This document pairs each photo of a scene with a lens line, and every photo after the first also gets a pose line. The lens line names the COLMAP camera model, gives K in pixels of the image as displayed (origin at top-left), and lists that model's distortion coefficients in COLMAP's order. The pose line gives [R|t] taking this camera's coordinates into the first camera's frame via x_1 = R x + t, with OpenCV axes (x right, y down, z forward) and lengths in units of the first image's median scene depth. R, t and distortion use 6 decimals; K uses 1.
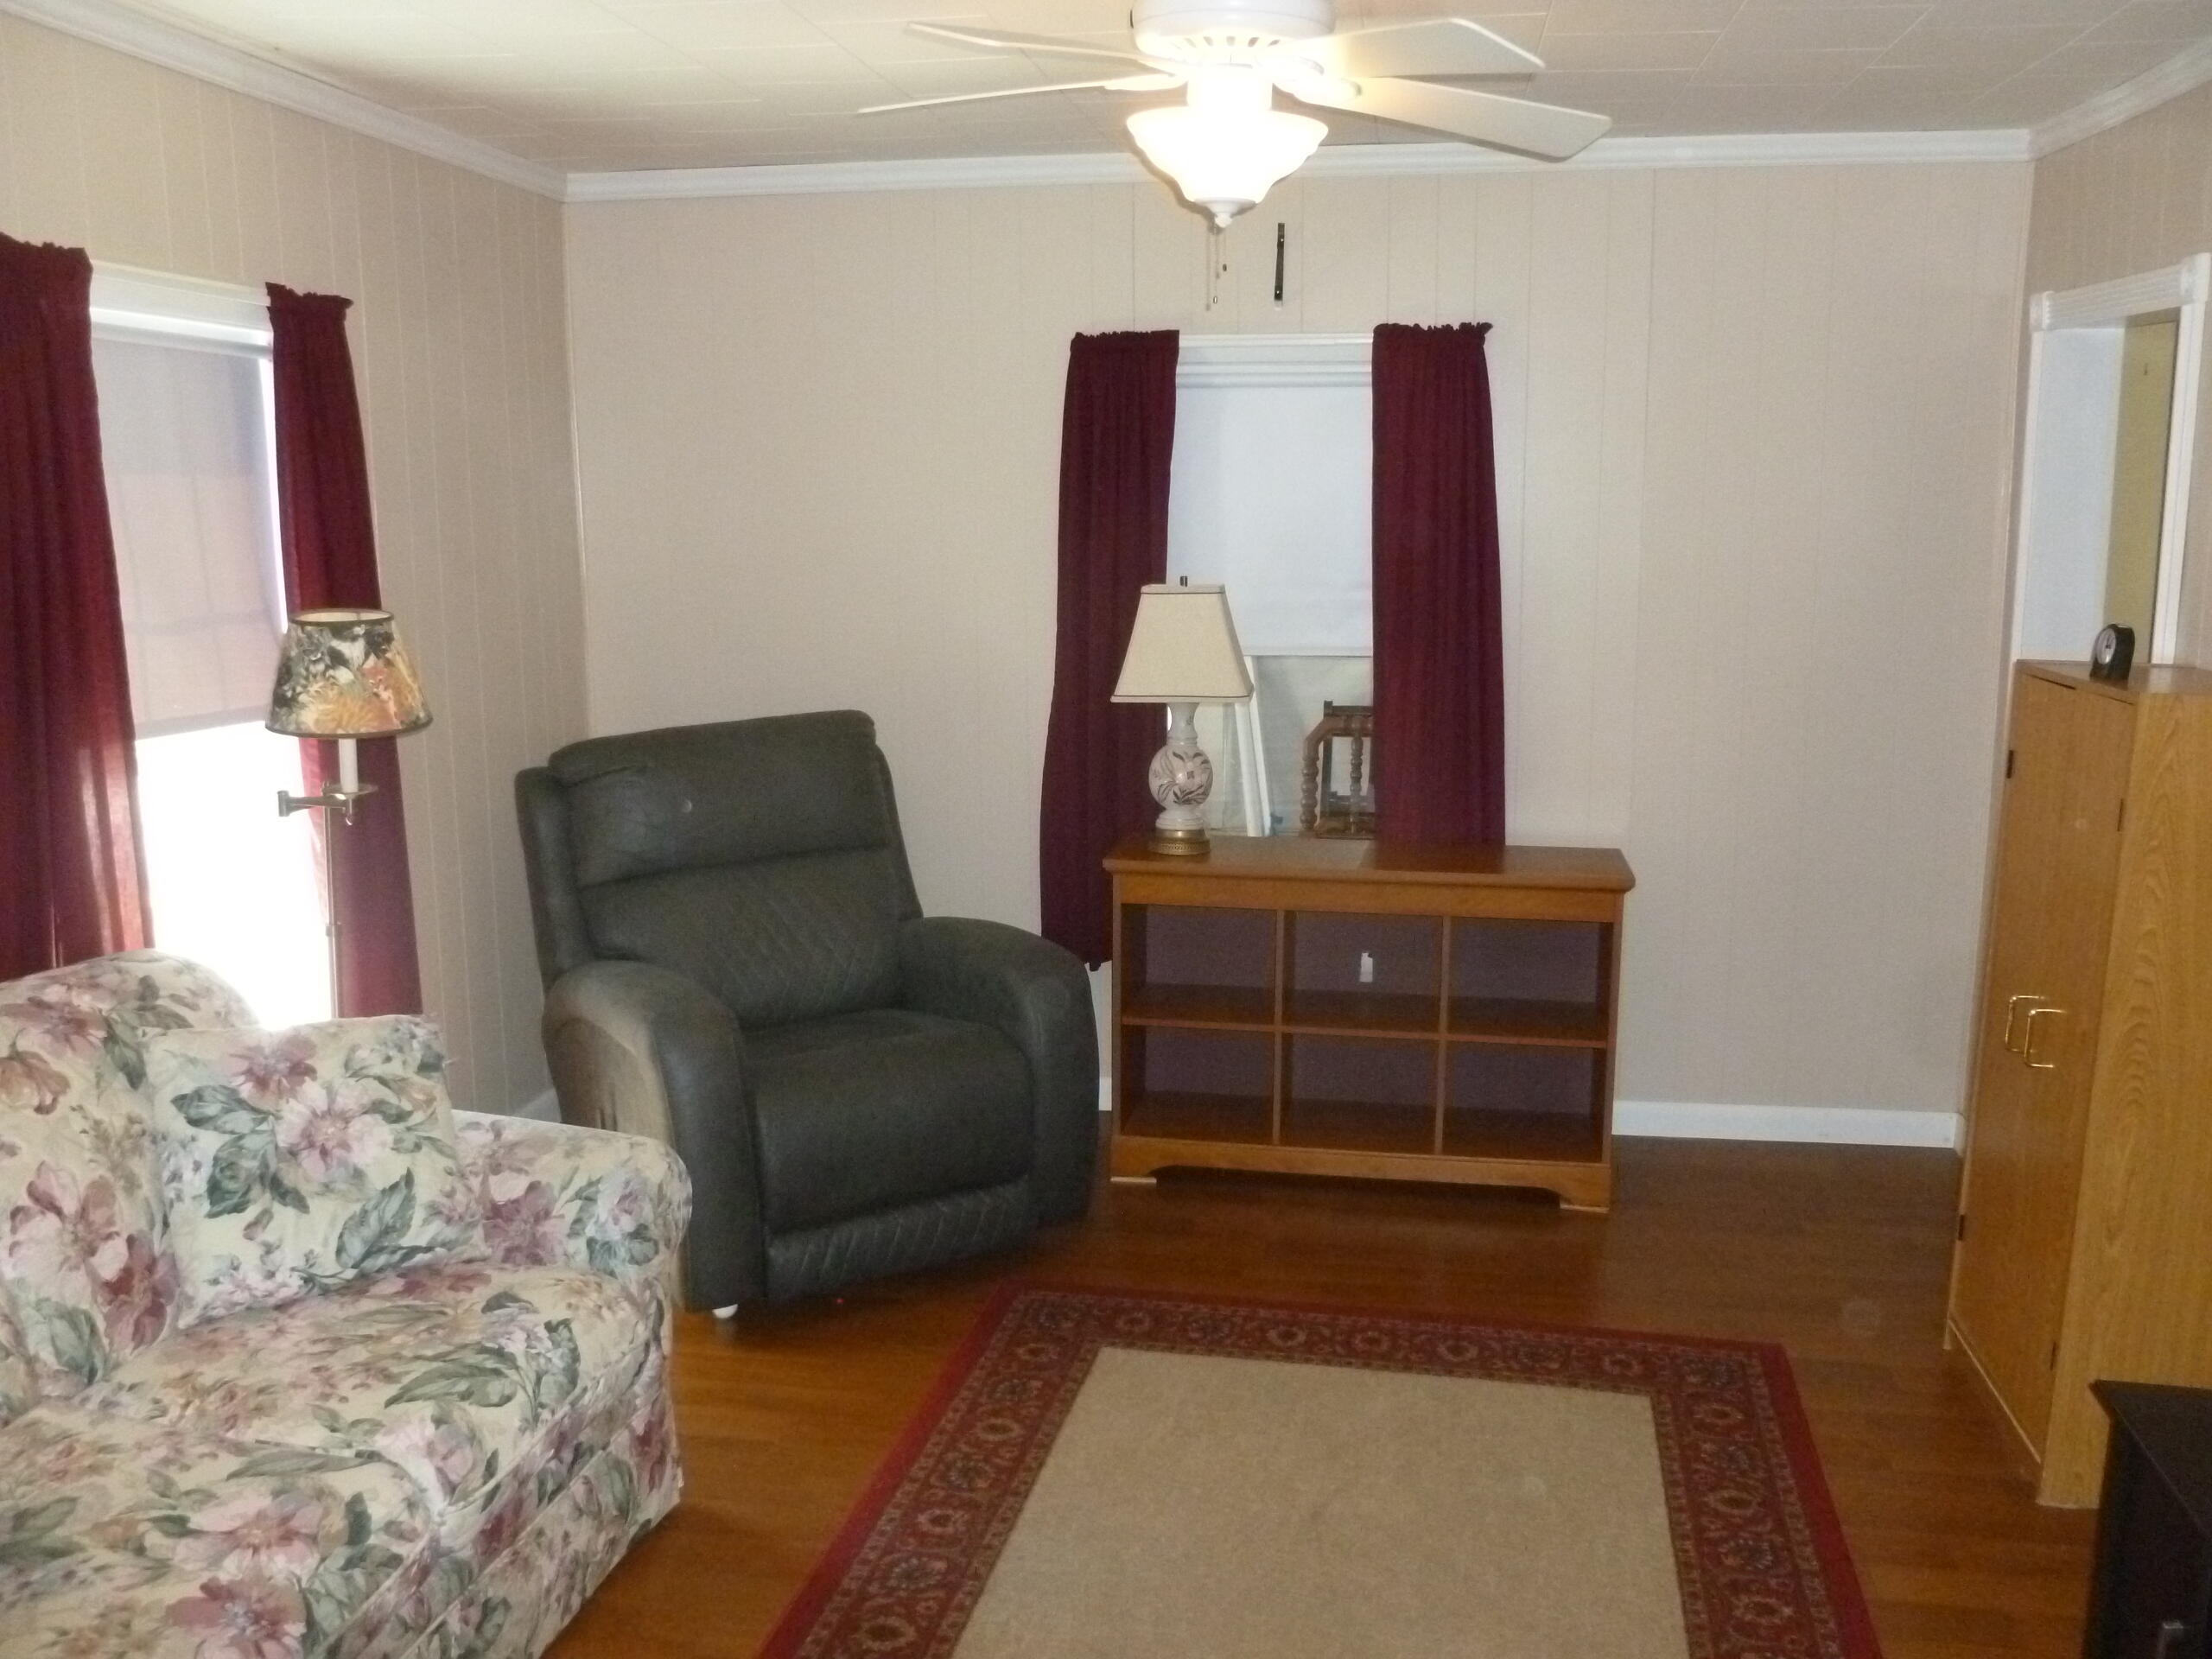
lens RADIAL K [[1839.5, 0, 1106.0], [0, 1839.5, 829.5], [0, 0, 1]] dist [-0.041873, -0.013233]
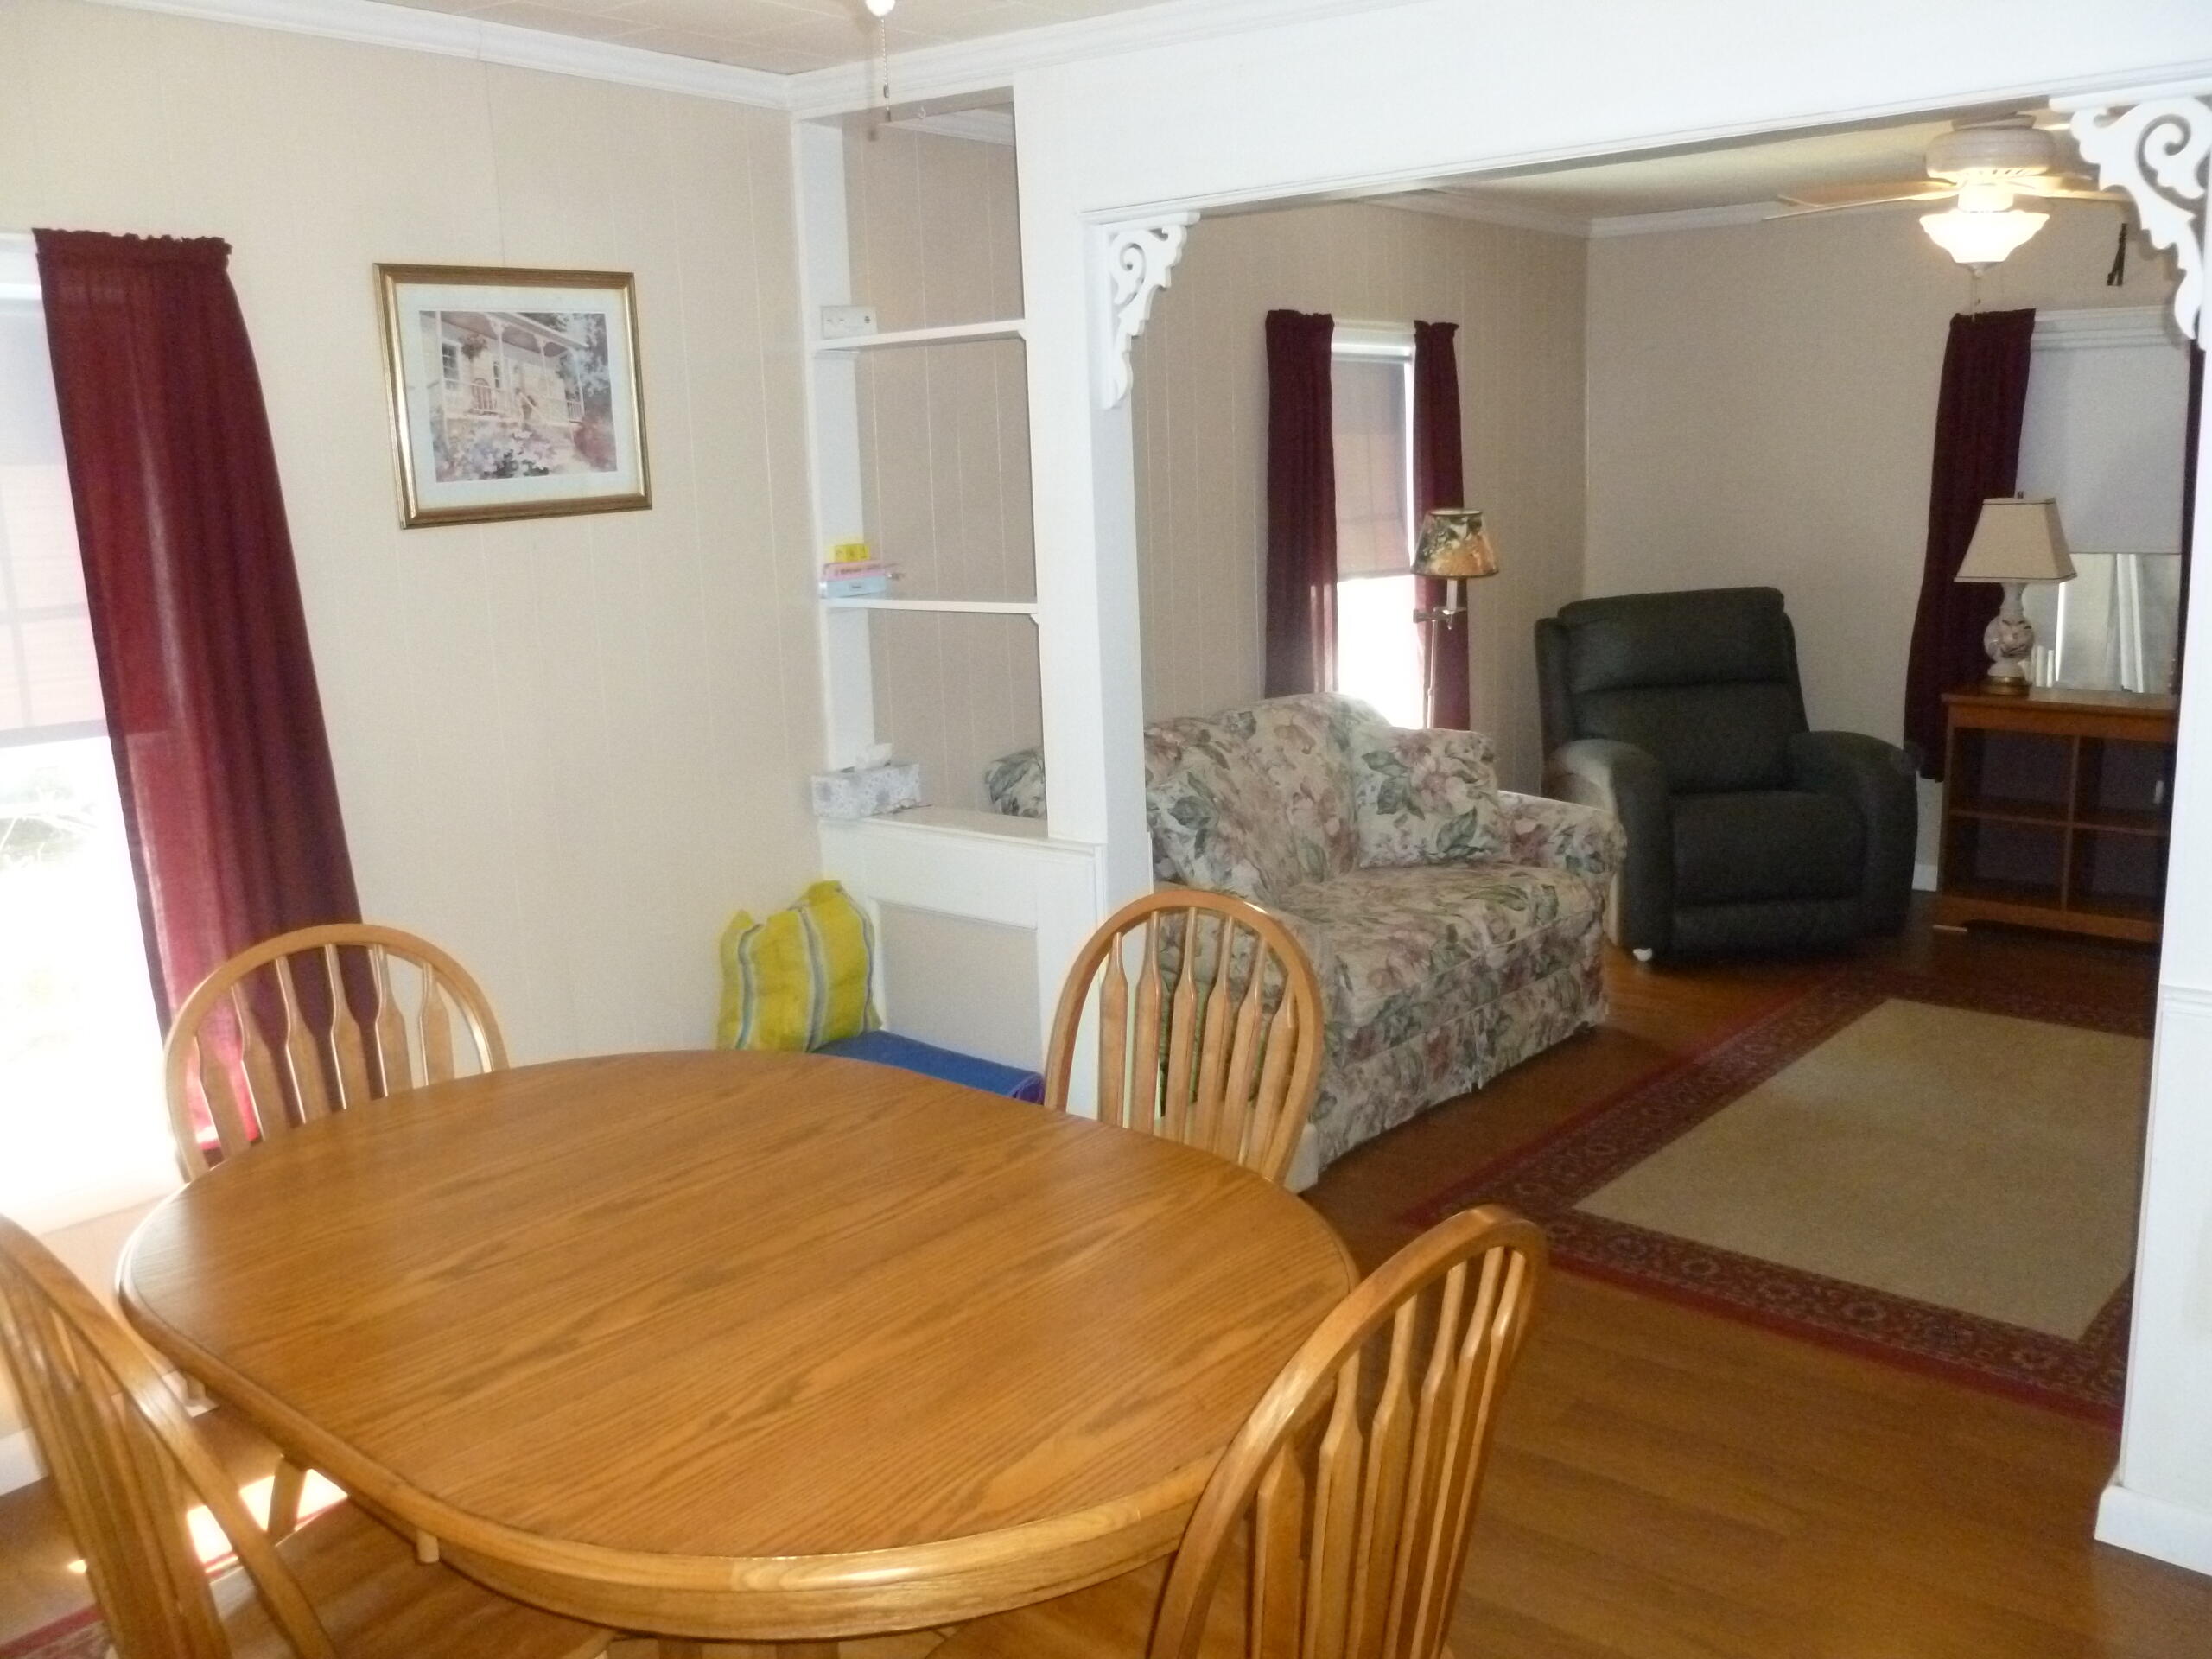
lens RADIAL K [[1839.5, 0, 1106.0], [0, 1839.5, 829.5], [0, 0, 1]] dist [-0.041873, -0.013233]
pose [[0.865635, 0.077575, -0.494629, 0.224055], [-0.060526, 0.996892, 0.050422, 0.138053], [0.497003, -0.013709, 0.867640, -0.823763]]
